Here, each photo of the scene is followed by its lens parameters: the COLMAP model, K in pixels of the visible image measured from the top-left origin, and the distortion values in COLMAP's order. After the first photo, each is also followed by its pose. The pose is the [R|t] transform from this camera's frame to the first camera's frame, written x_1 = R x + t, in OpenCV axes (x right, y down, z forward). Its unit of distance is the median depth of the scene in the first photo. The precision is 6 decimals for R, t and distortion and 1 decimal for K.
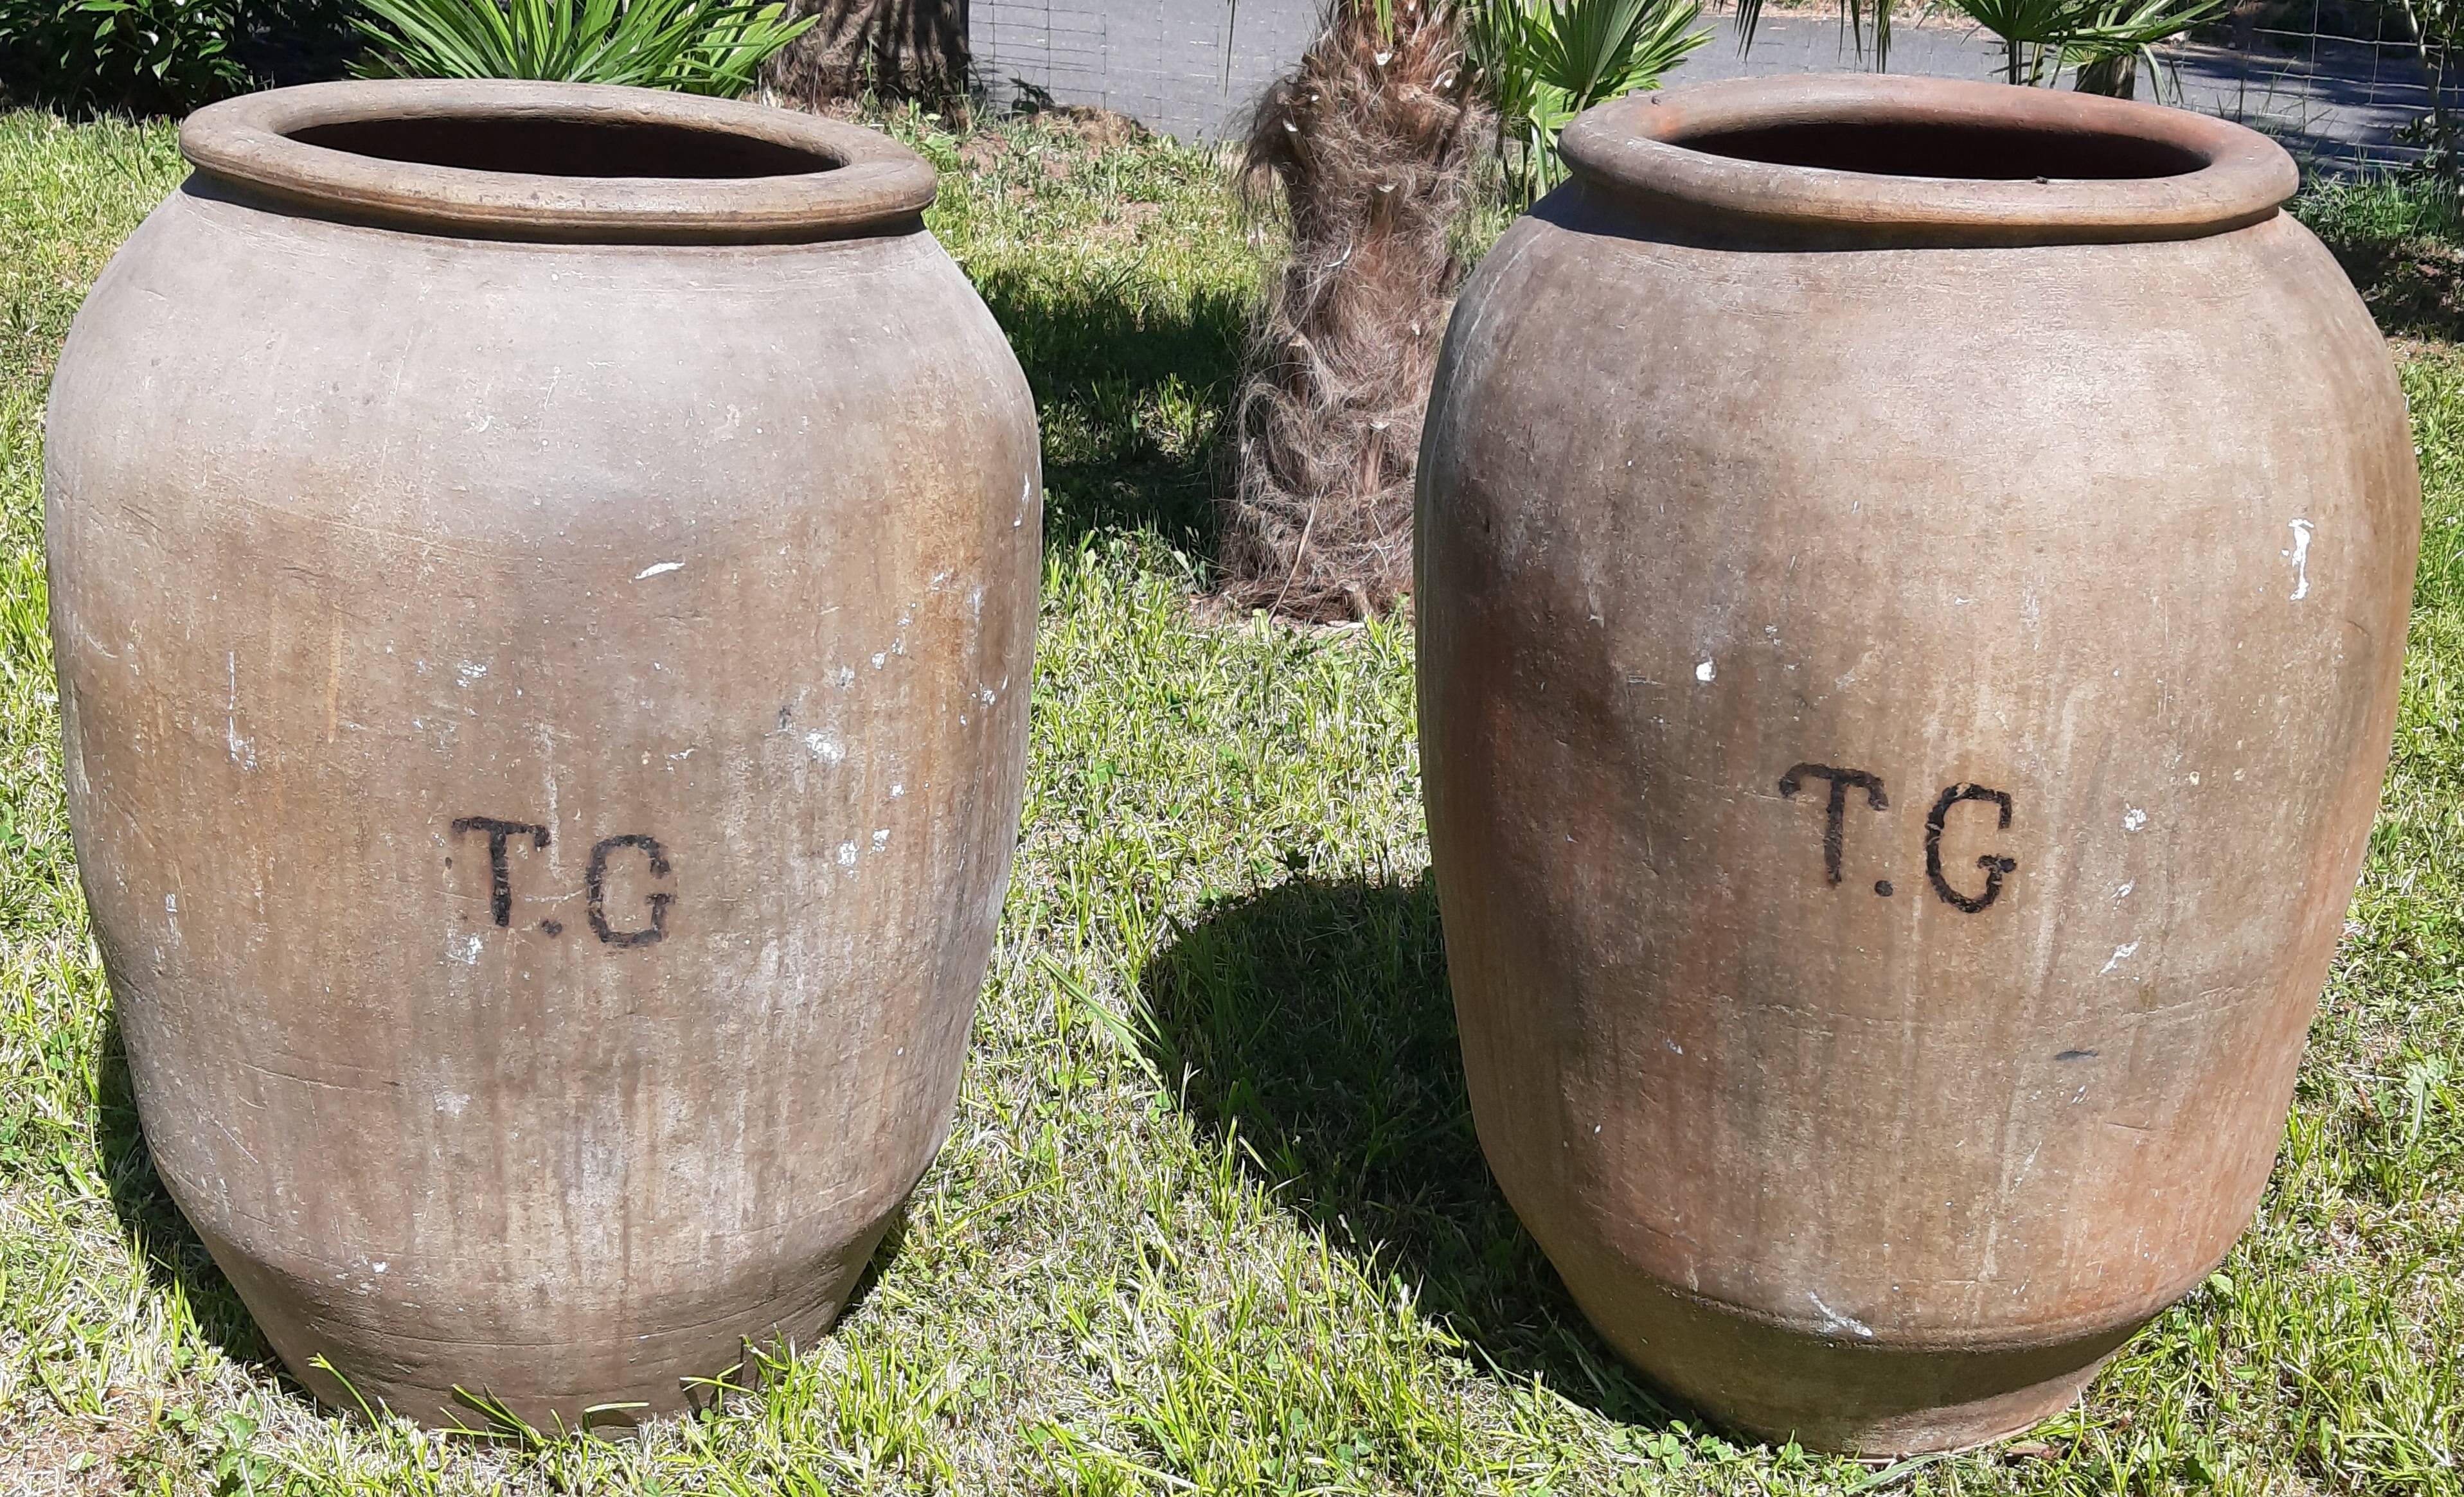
lens RADIAL K [[2830.9, 0, 1250.5], [0, 2830.9, 825.5], [0, 0, 1]] dist [0.183324, -0.546929]
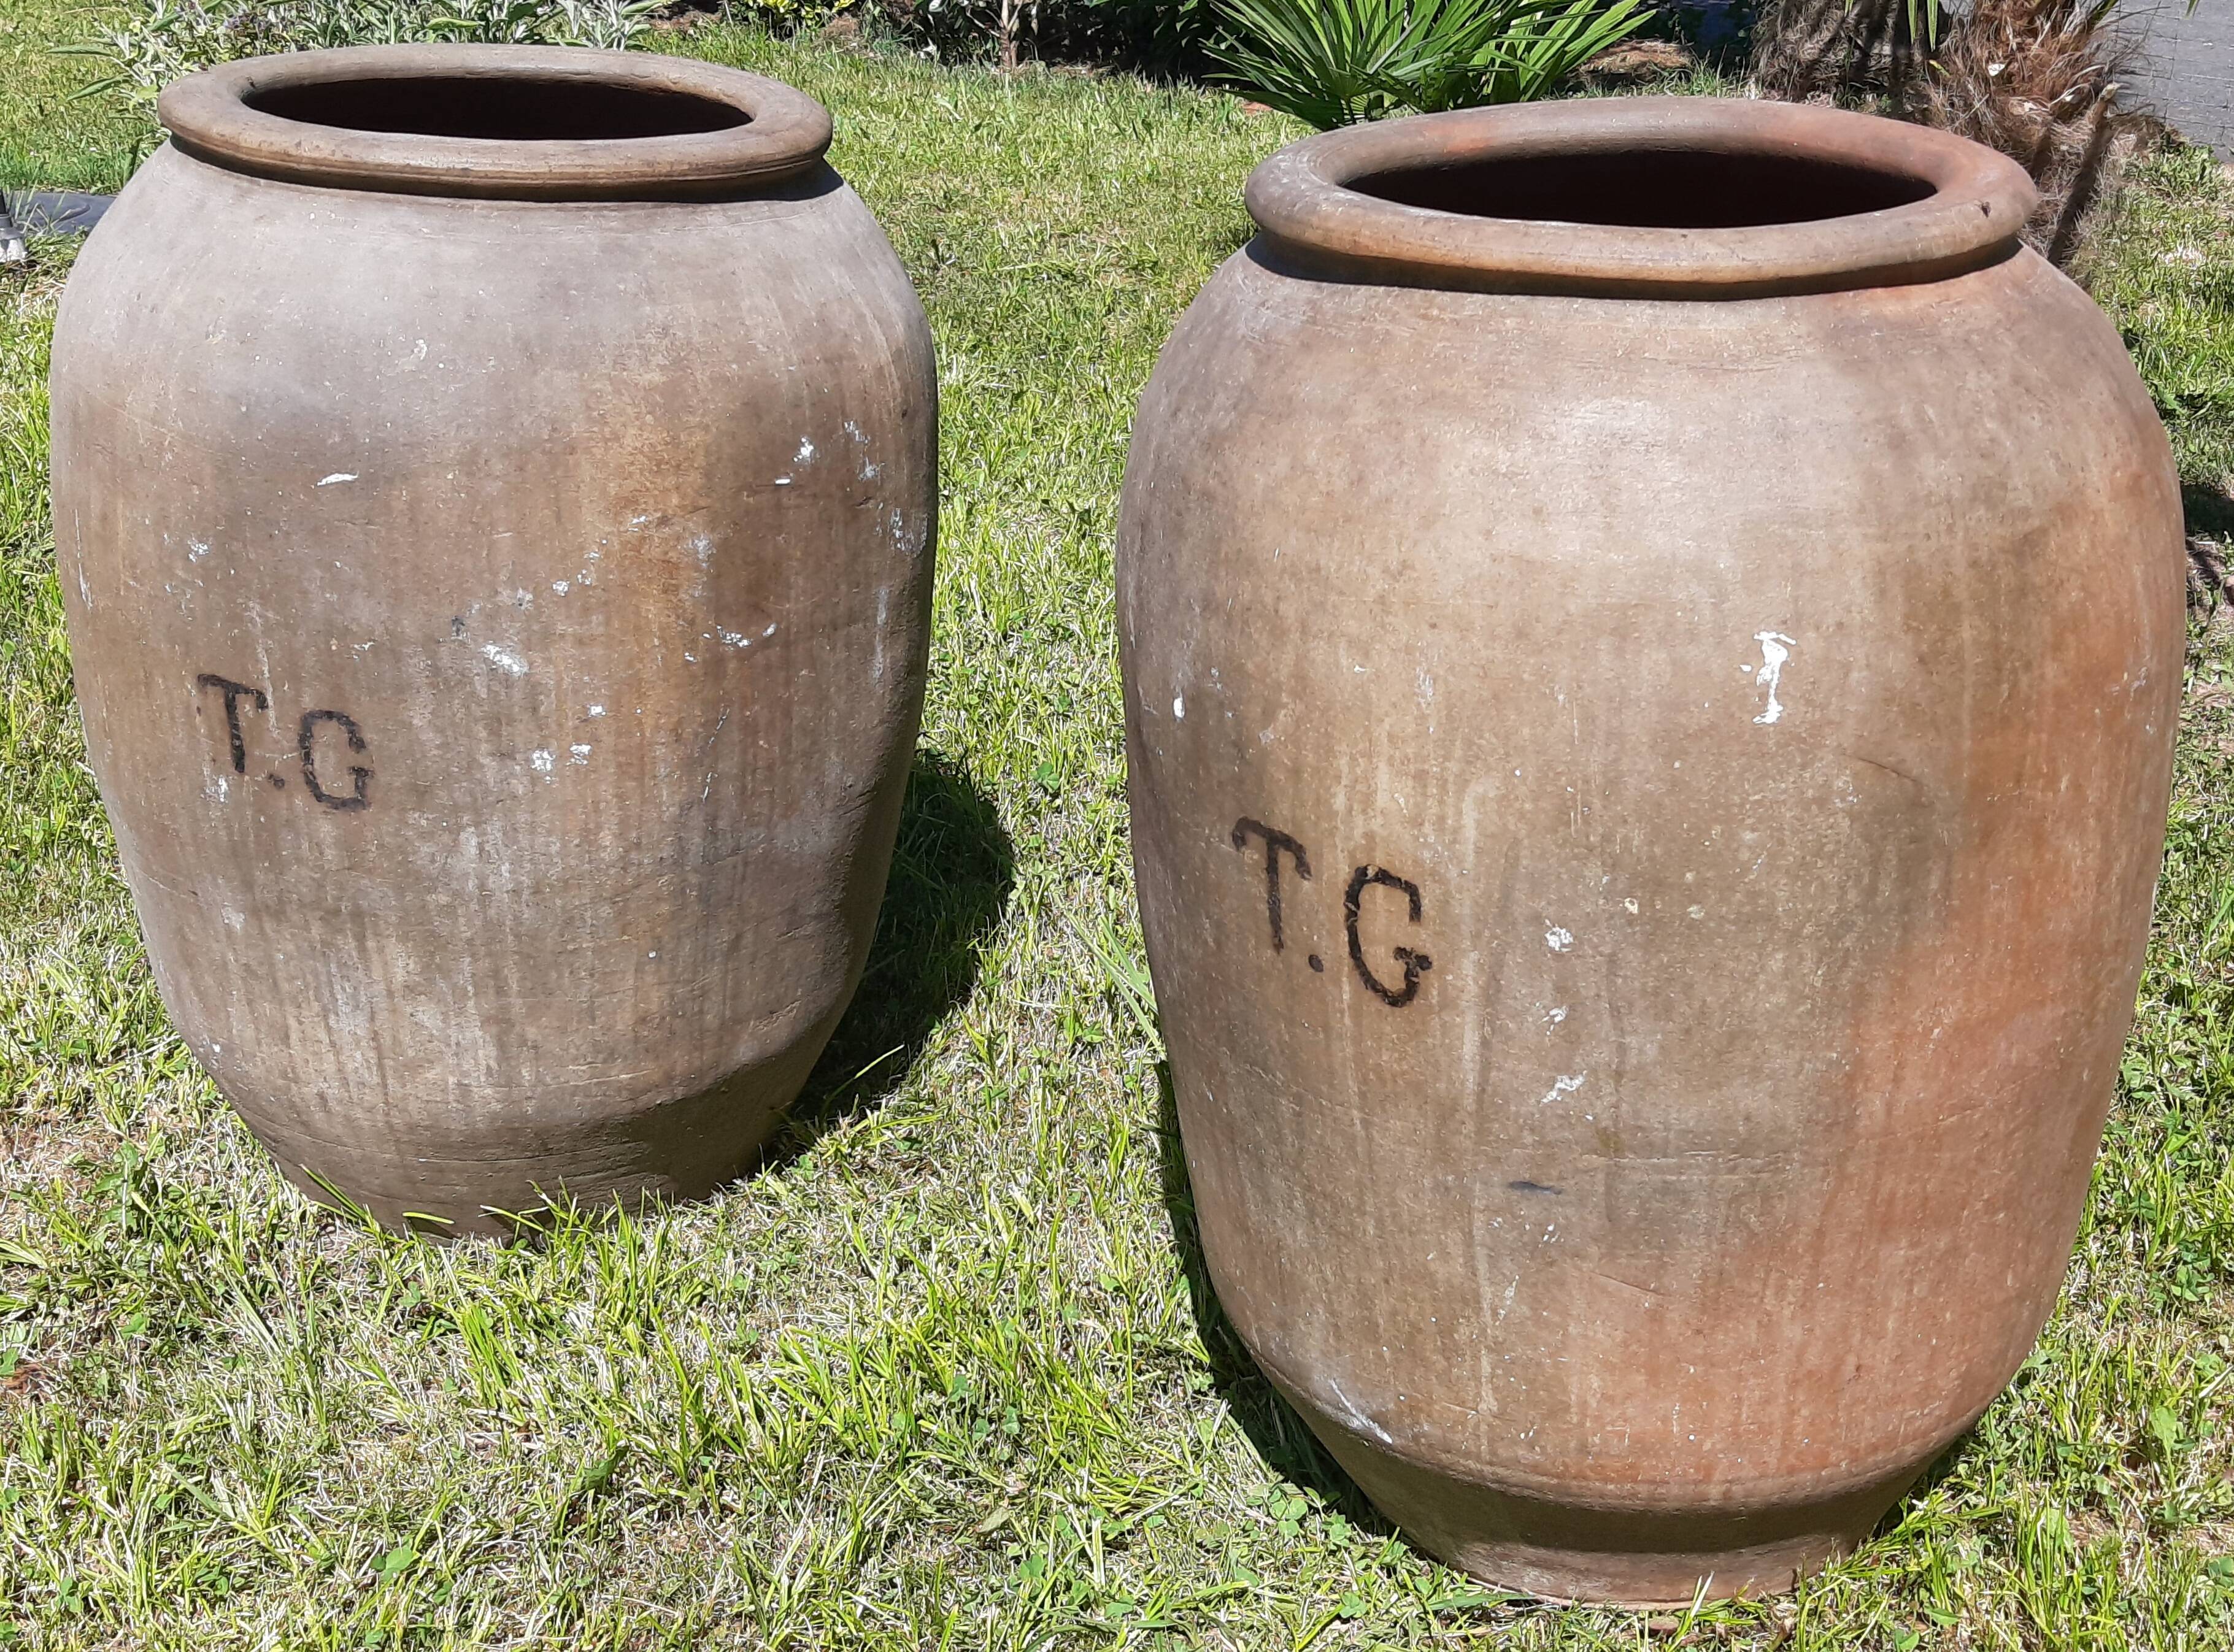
lens RADIAL K [[2736.4, 0, 1164.5], [0, 2736.4, 818.0], [0, 0, 1]] dist [0.199261, -0.626008]
pose [[0.876976, 0.164456, -0.451517, 0.567590], [-0.160122, 0.985925, 0.048101, -0.059631], [0.453072, 0.030115, 0.890965, 0.166150]]
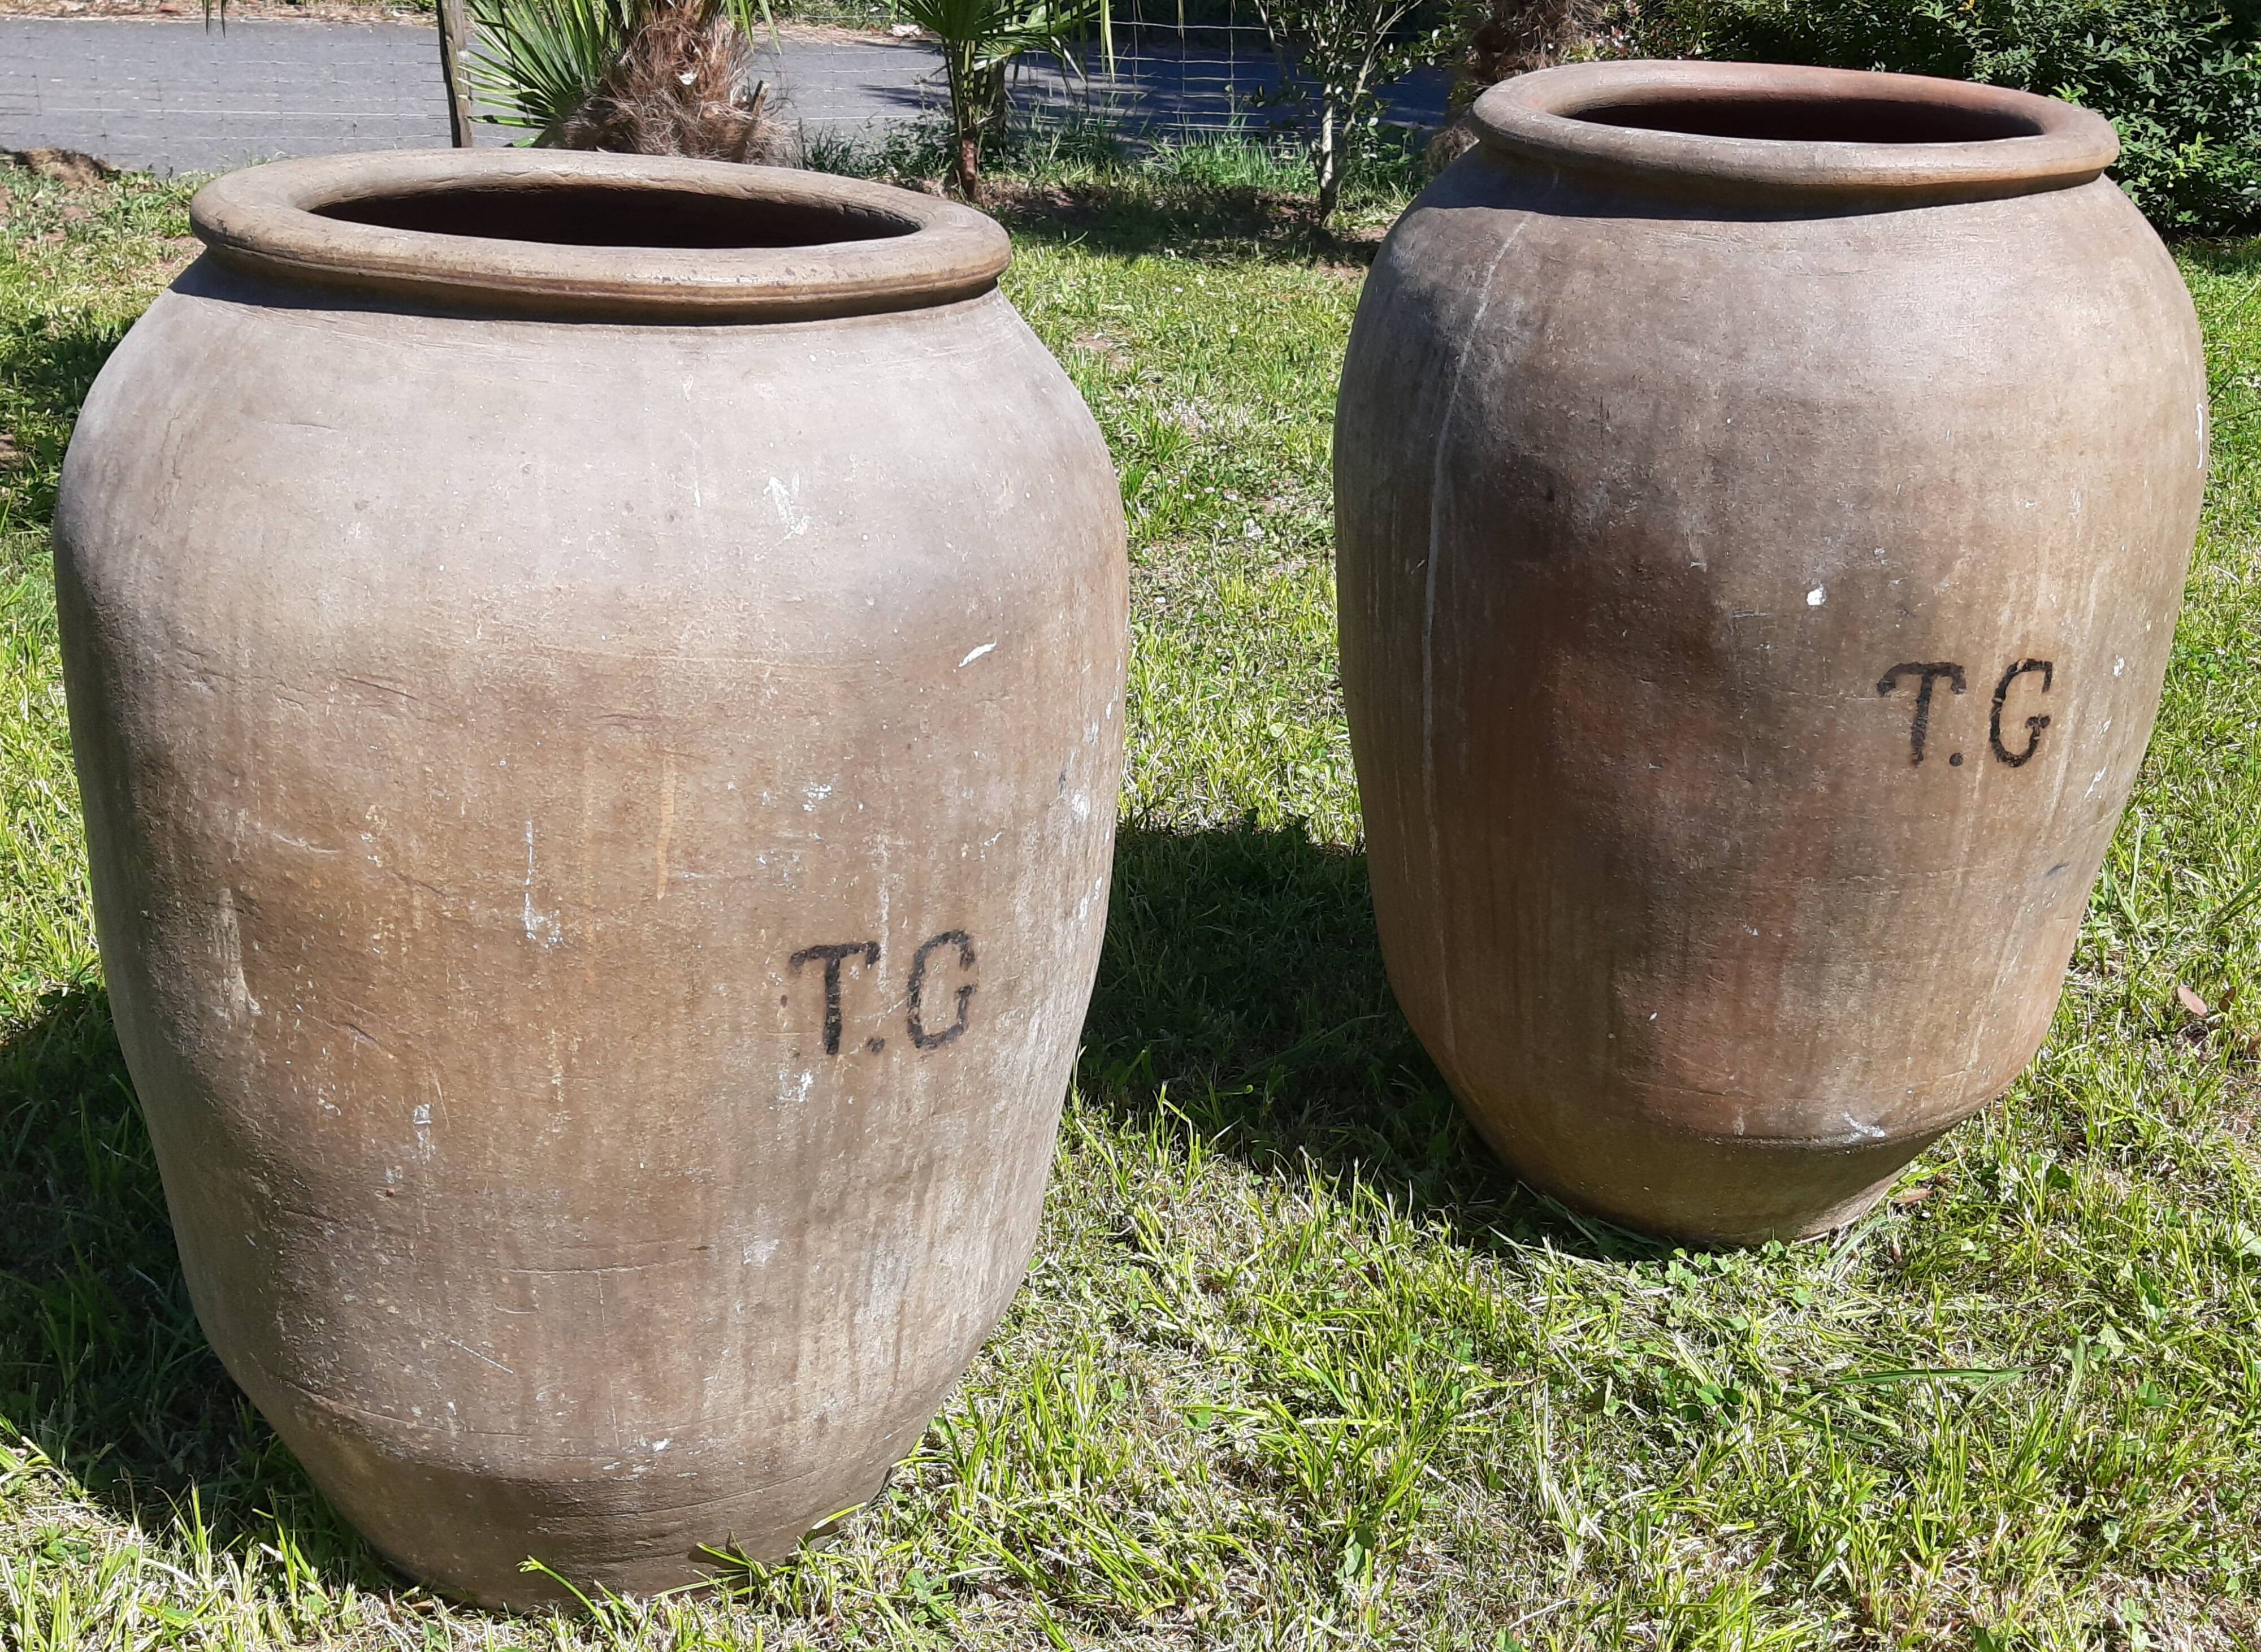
lens RADIAL K [[2414.9, 0, 1201.6], [0, 2414.9, 837.7], [0, 0, 1]] dist [0.187210, -0.588020]
pose [[0.889870, -0.186938, 0.416155, -0.465082], [0.167640, 0.982364, 0.082813, -0.079446], [-0.424296, -0.003929, 0.905515, 0.221768]]
